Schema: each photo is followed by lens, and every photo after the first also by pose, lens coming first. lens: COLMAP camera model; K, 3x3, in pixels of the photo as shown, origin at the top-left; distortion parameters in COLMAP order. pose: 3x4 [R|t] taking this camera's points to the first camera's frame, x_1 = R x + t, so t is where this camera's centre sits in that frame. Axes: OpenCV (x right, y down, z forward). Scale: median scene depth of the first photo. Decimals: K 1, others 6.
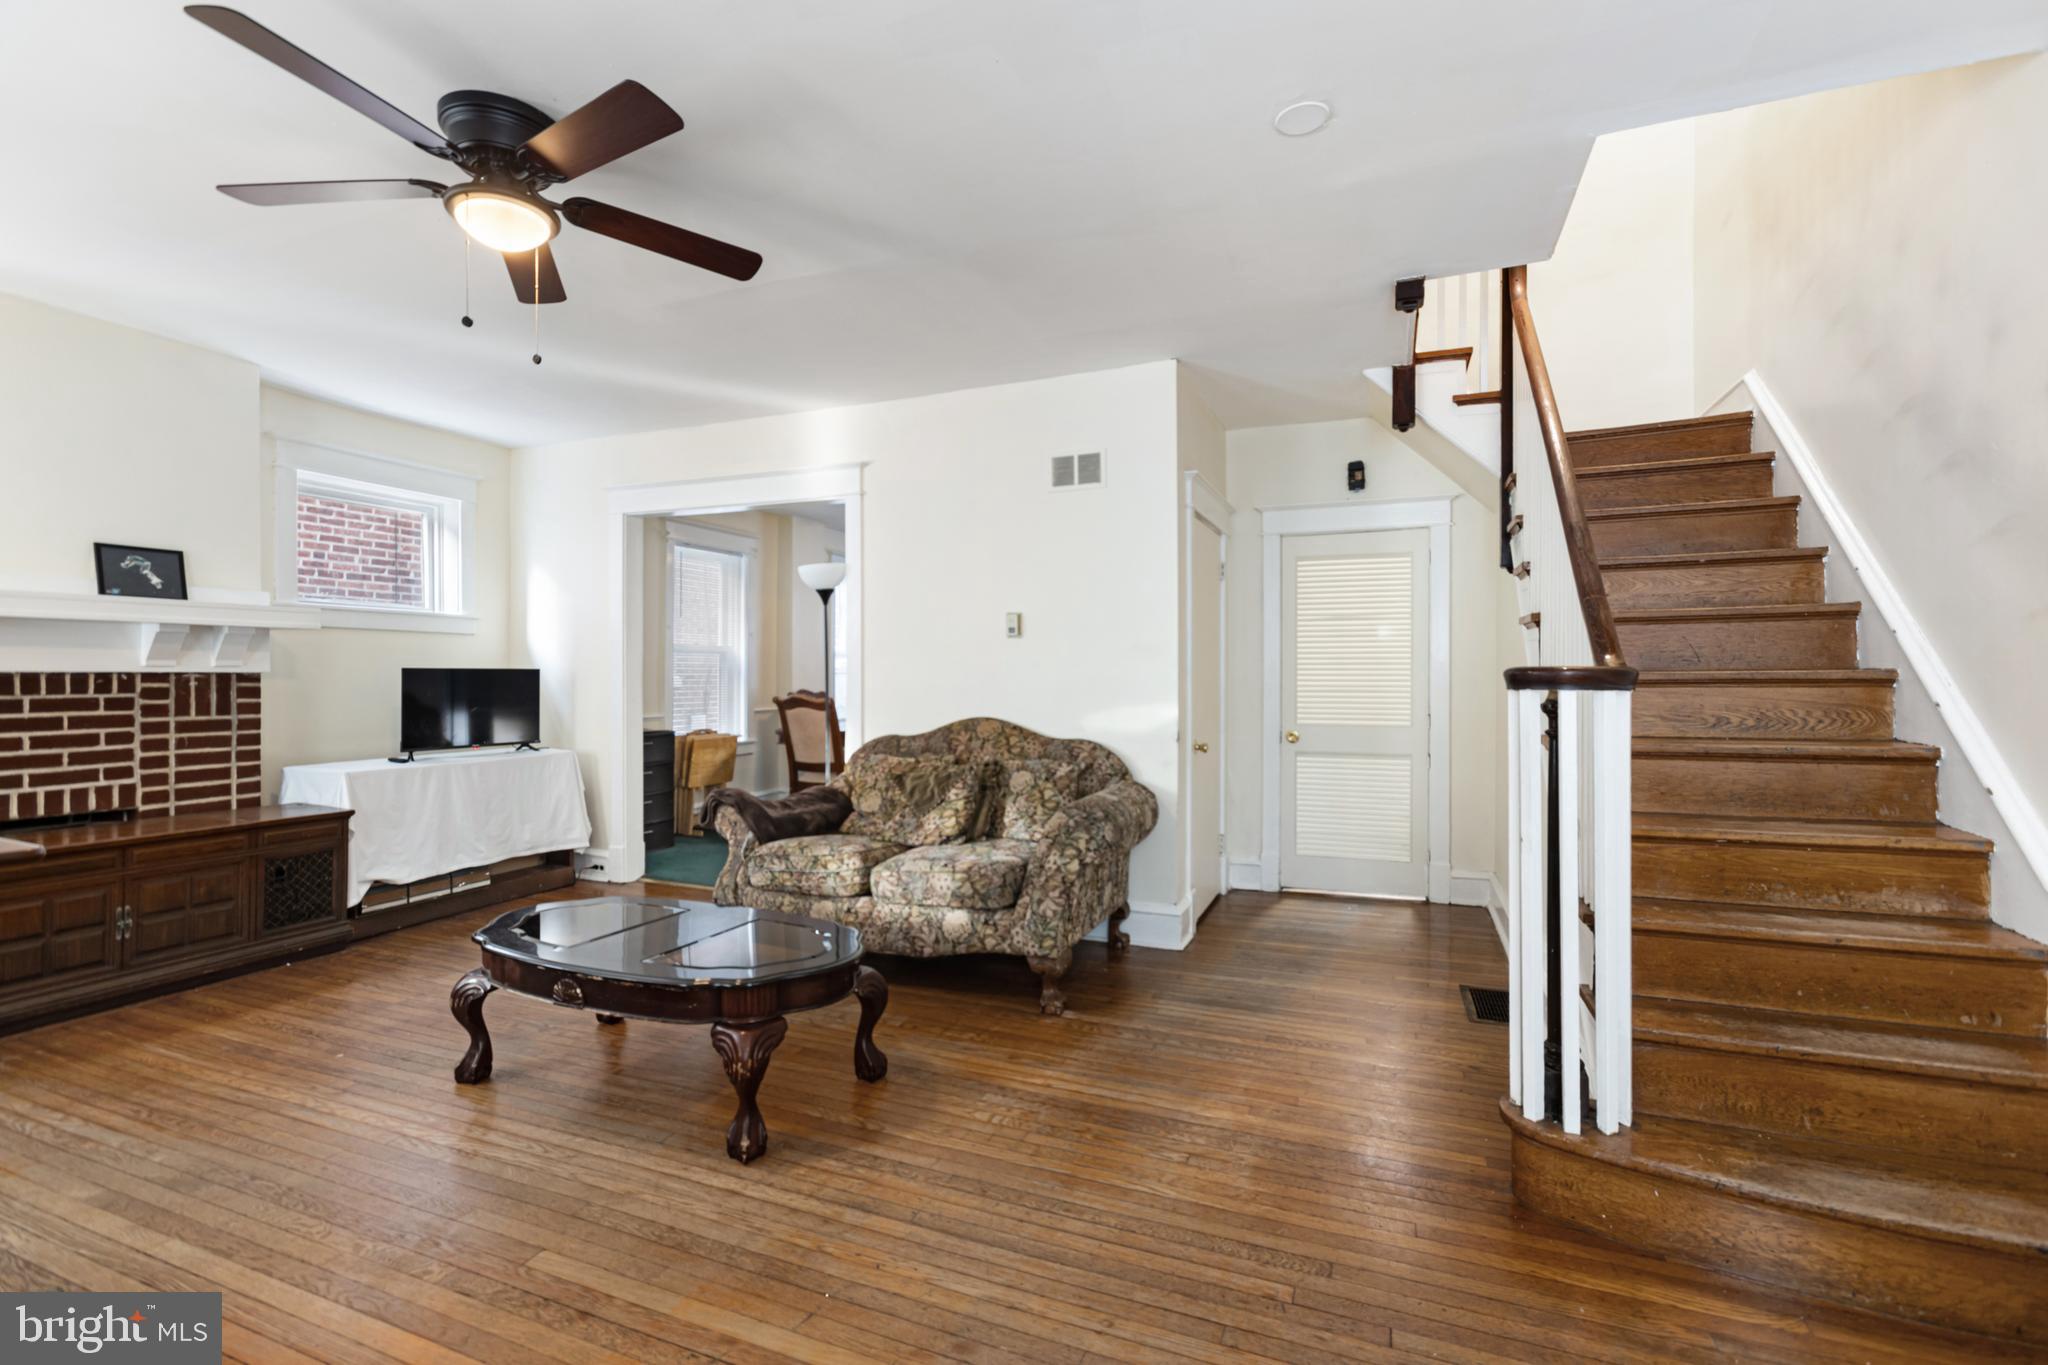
lens RADIAL K [[899.2, 0, 1024.0], [0, 899.2, 682.5], [0, 0, 1]] dist [-0.016325, 0.005999]
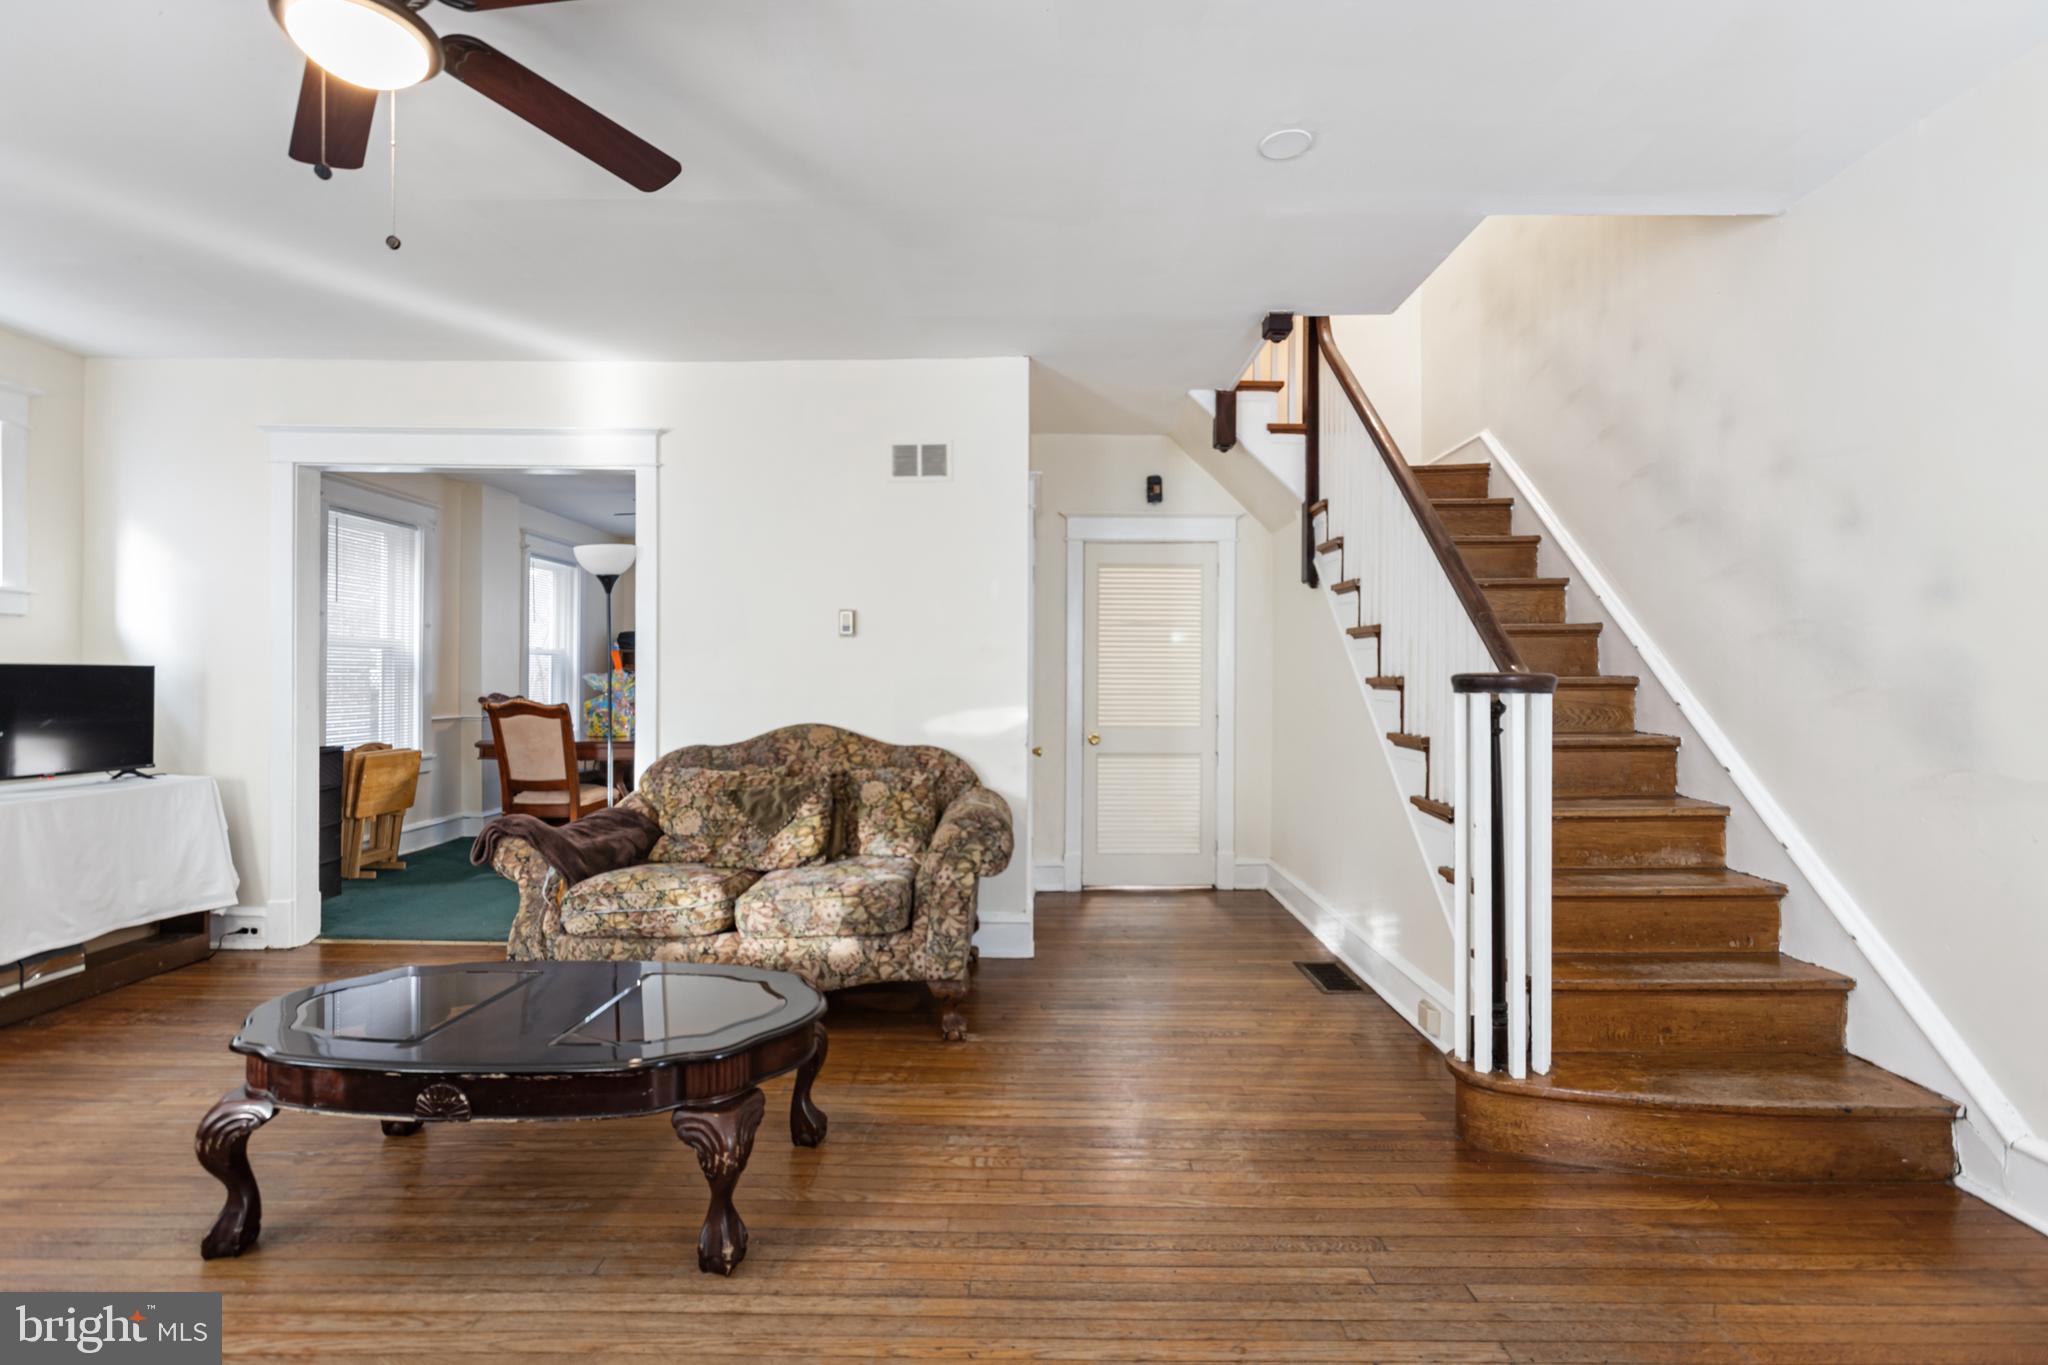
lens RADIAL K [[912.1, 0, 1025.6], [0, 912.1, 684.6], [0, 0, 1]] dist [-0.020382, 0.012299]
pose [[0.929671, 0.002086, 0.368384, -0.234785], [-0.001797, 0.999998, -0.001126, 0.000115], [-0.368386, 0.000385, 0.929673, 0.085320]]
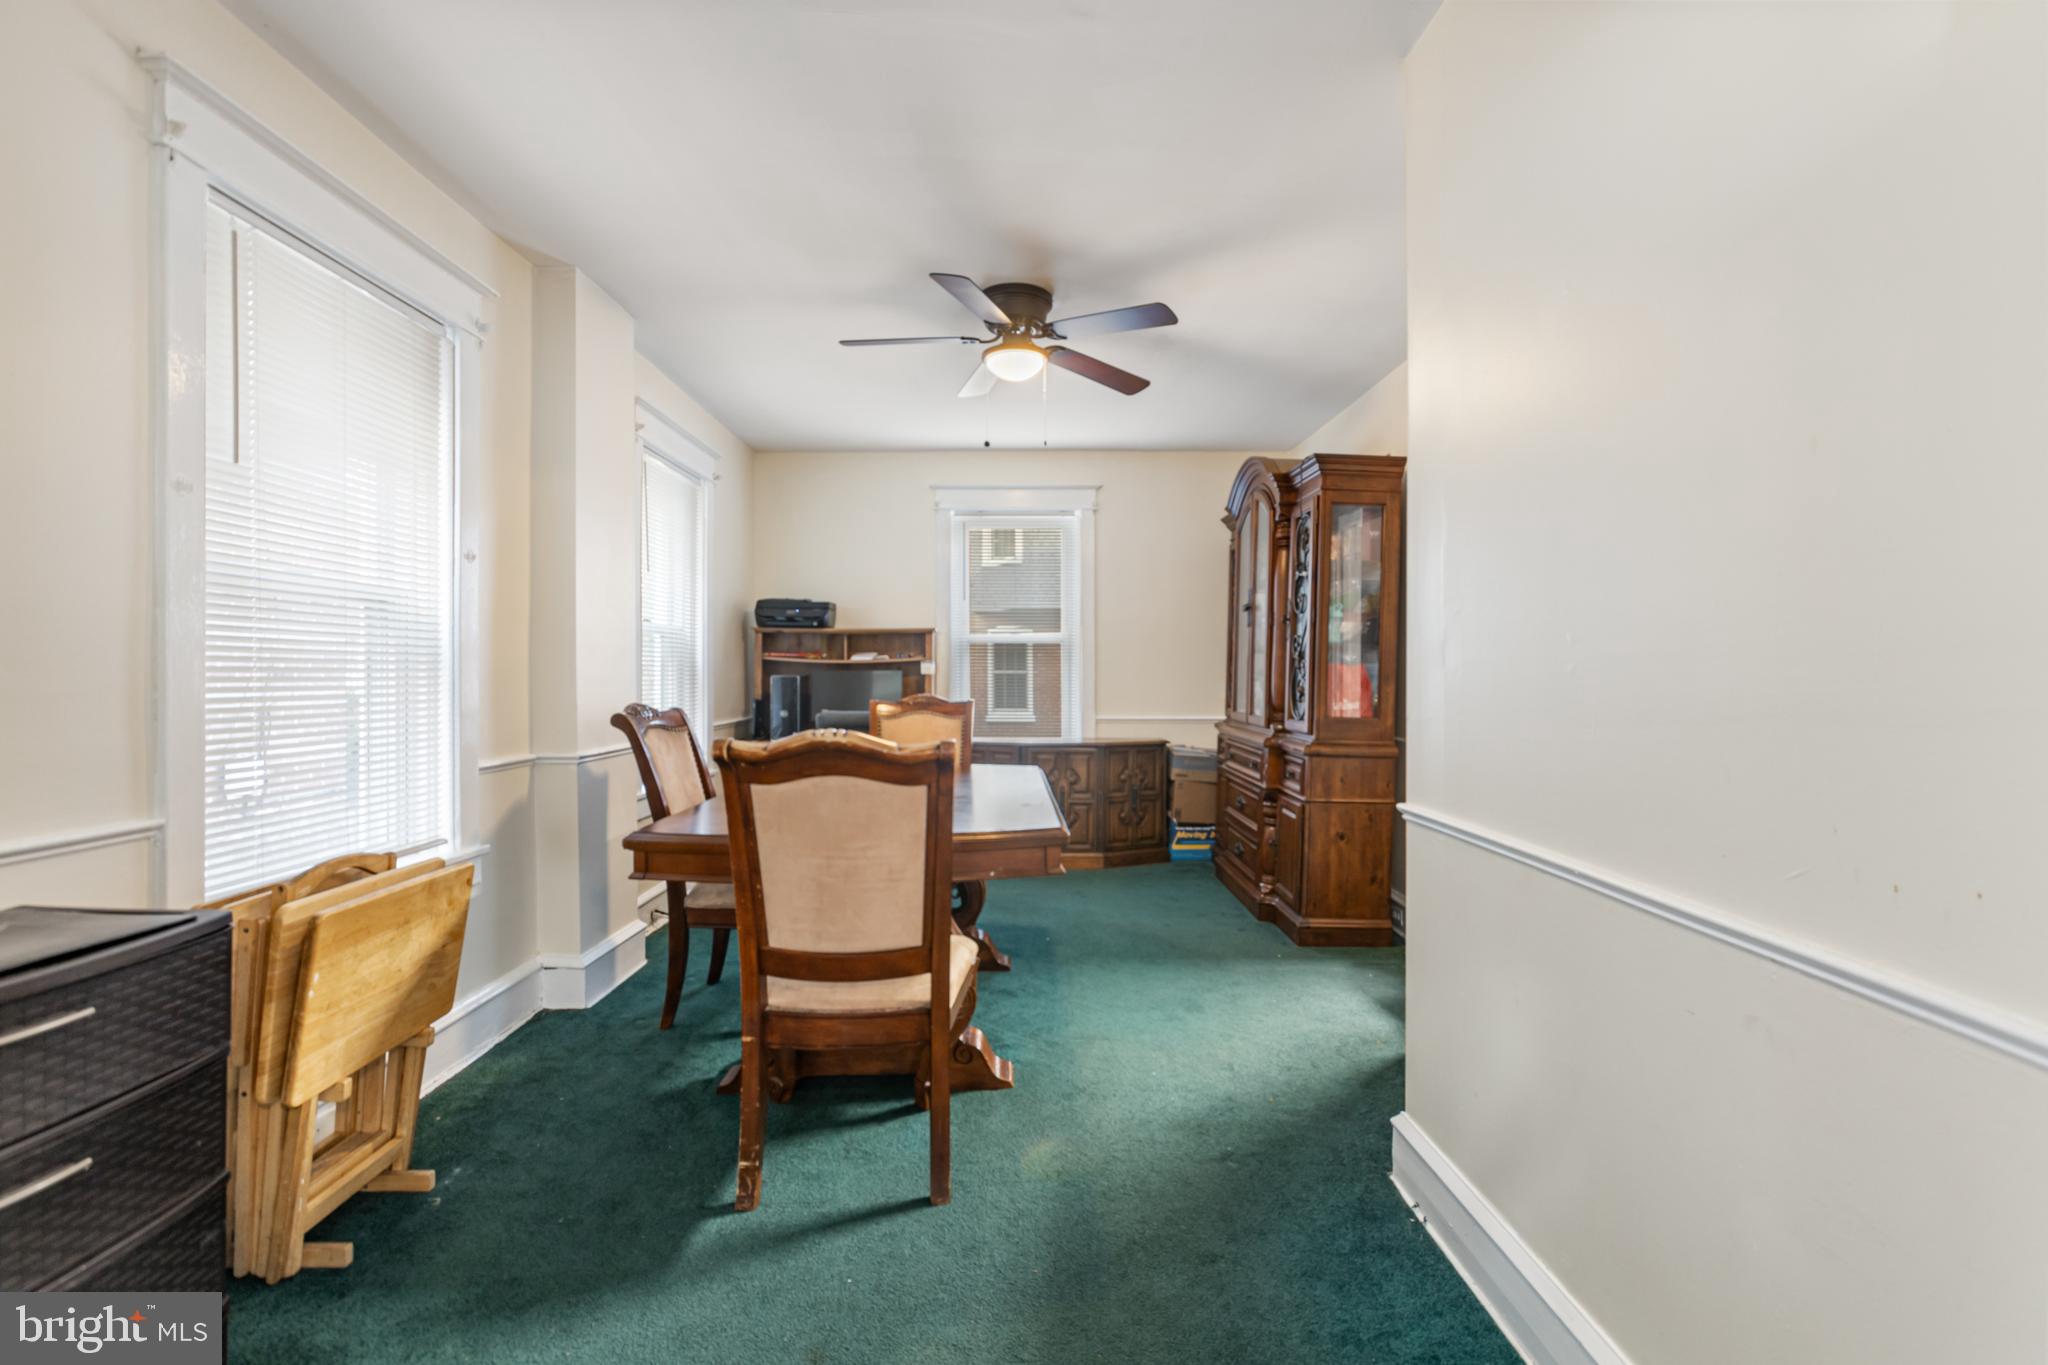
lens RADIAL K [[912.1, 0, 1025.6], [0, 912.1, 684.6], [0, 0, 1]] dist [-0.020382, 0.012299]
pose [[0.924087, -0.002500, 0.382174, -0.541911], [0.002029, 0.999997, 0.001633, -0.003979], [-0.382177, -0.000733, 0.924089, 1.325489]]
